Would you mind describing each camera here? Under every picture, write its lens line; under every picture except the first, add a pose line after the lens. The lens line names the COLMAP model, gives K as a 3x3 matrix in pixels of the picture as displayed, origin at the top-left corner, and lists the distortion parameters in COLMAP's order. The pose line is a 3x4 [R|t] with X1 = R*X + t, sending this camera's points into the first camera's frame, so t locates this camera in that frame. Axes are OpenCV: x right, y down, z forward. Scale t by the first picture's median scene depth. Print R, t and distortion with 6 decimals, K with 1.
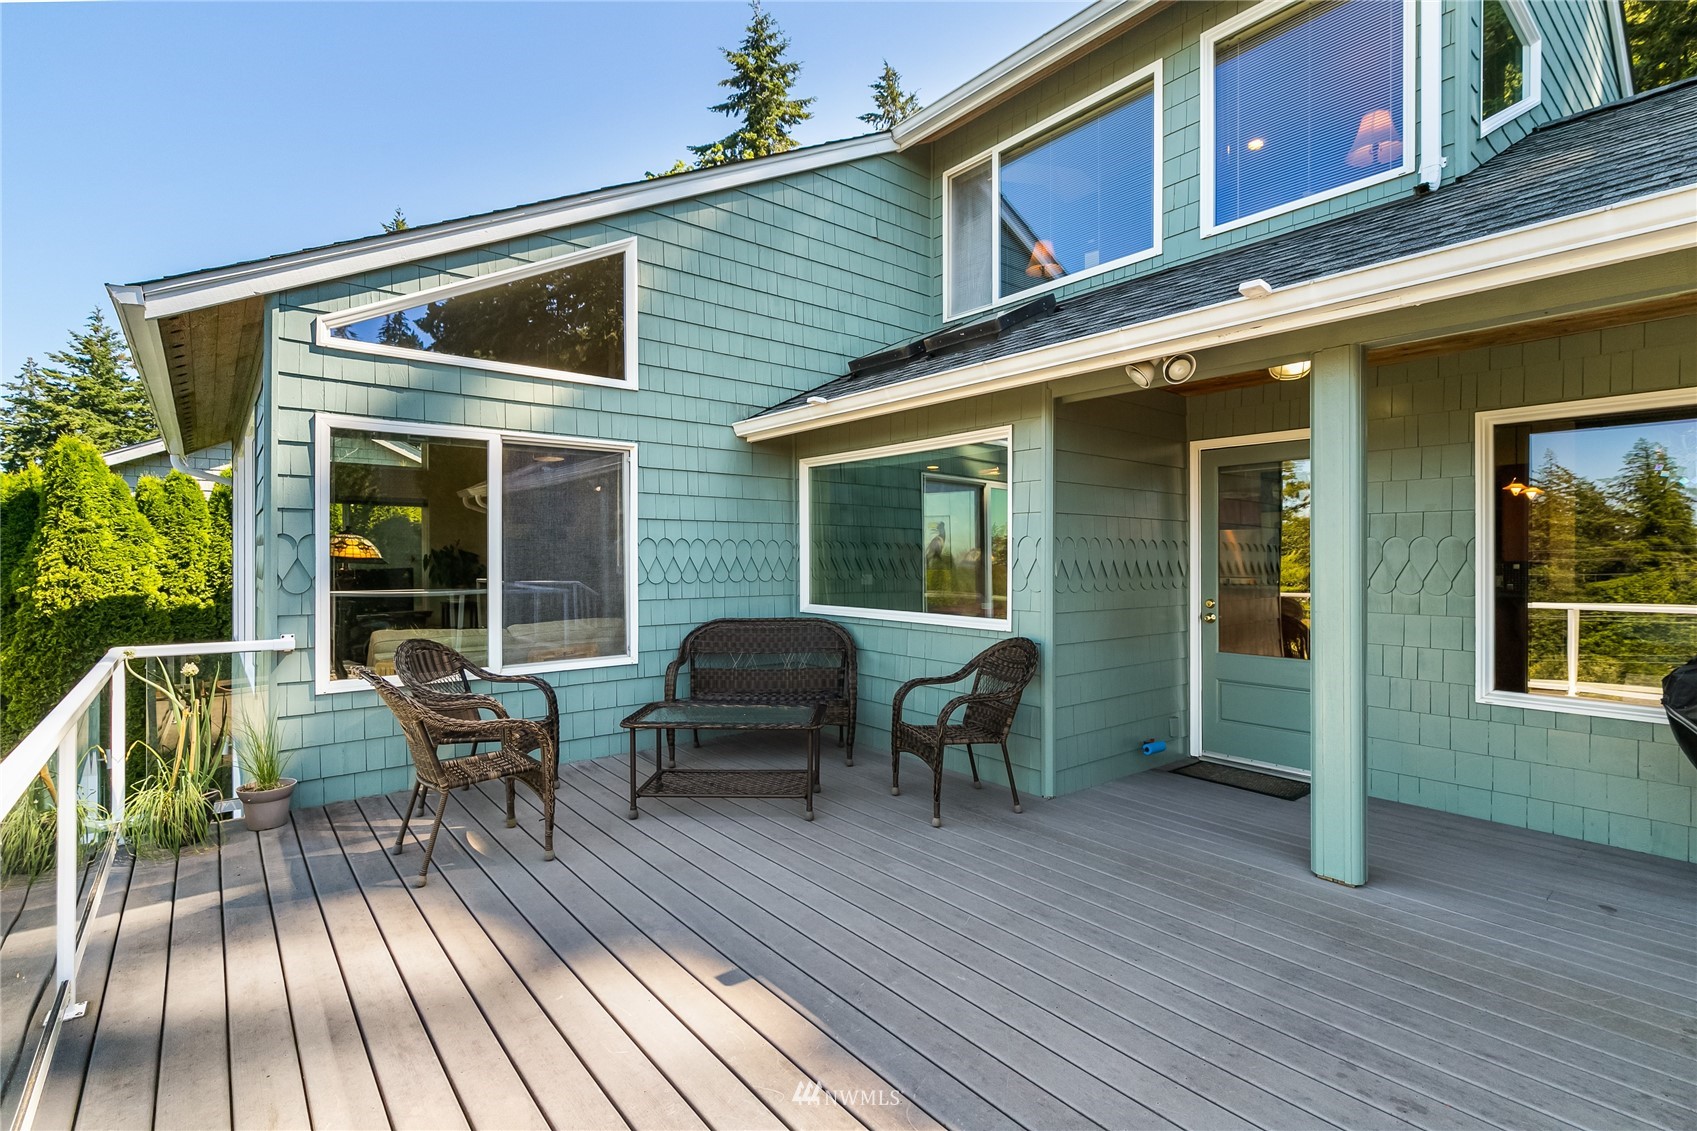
lens RADIAL K [[775.4, 0, 862.7], [0, 775.4, 557.6], [0, 0, 1]] dist [0.003042, 0.000401]
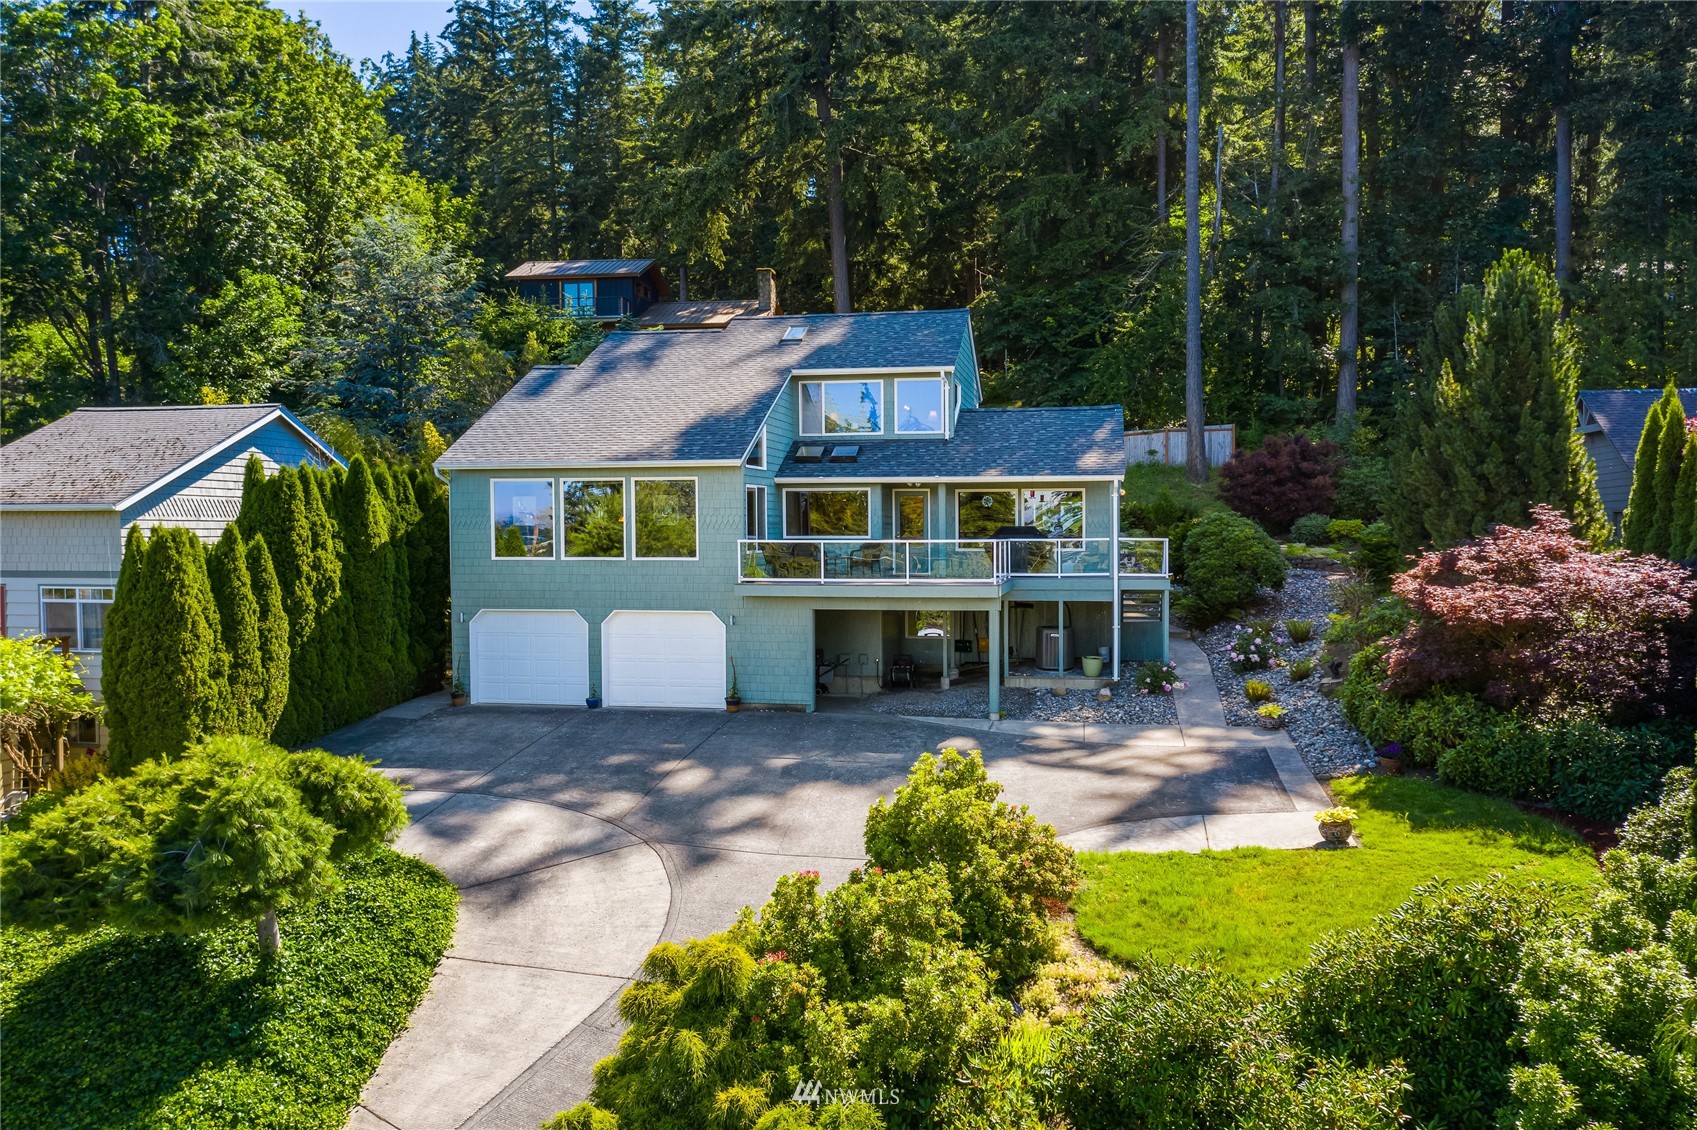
lens RADIAL K [[1305.3, 0, 853.7], [0, 1305.3, 569.4], [0, 0, 1]] dist [-0.001191, -0.002923]
pose [[0.779505, -0.010355, 0.626310, -0.426072], [0.004498, 0.999930, 0.010934, 0.019232], [-0.626380, -0.005706, 0.779497, -0.438513]]
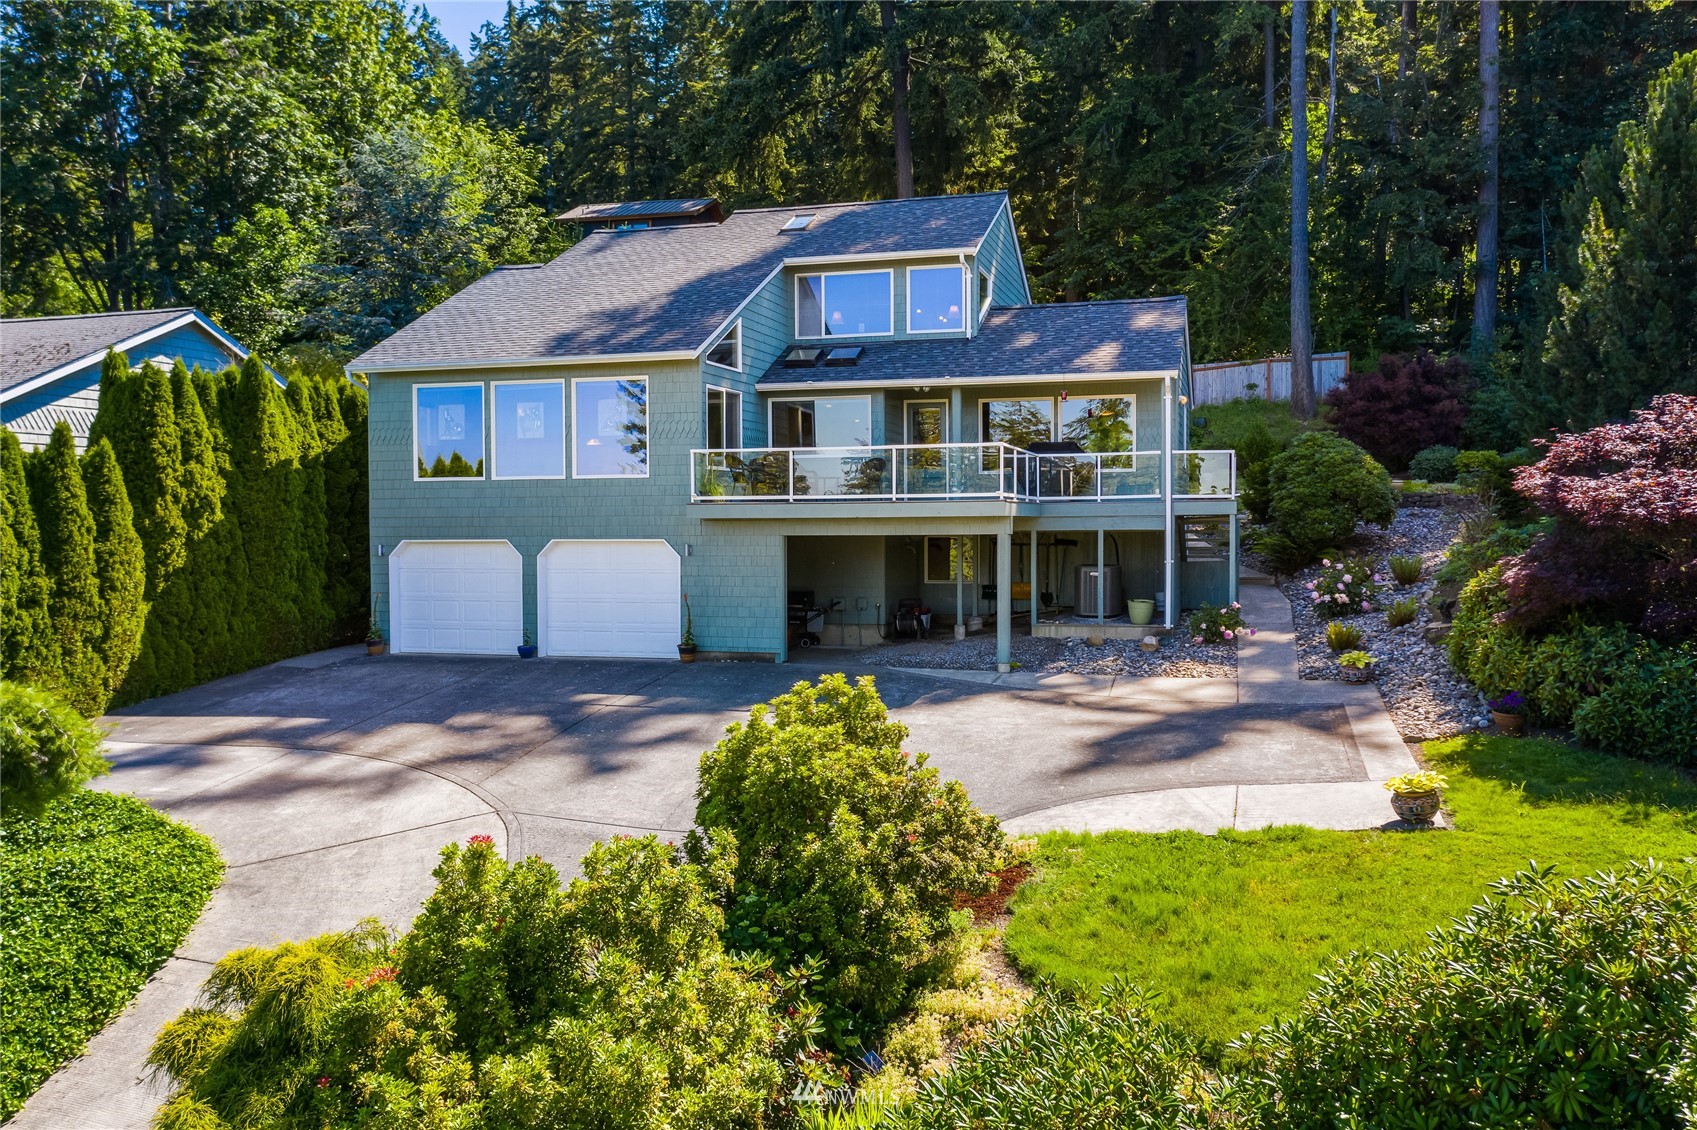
lens RADIAL K [[1381.5, 0, 854.6], [0, 1381.5, 553.0], [0, 0, 1]] dist [0.001122, 0.000569]
pose [[0.824669, -0.010998, 0.565508, -0.331906], [0.004423, 0.999906, 0.012996, 0.044598], [-0.565598, -0.008216, 0.824640, -0.397184]]
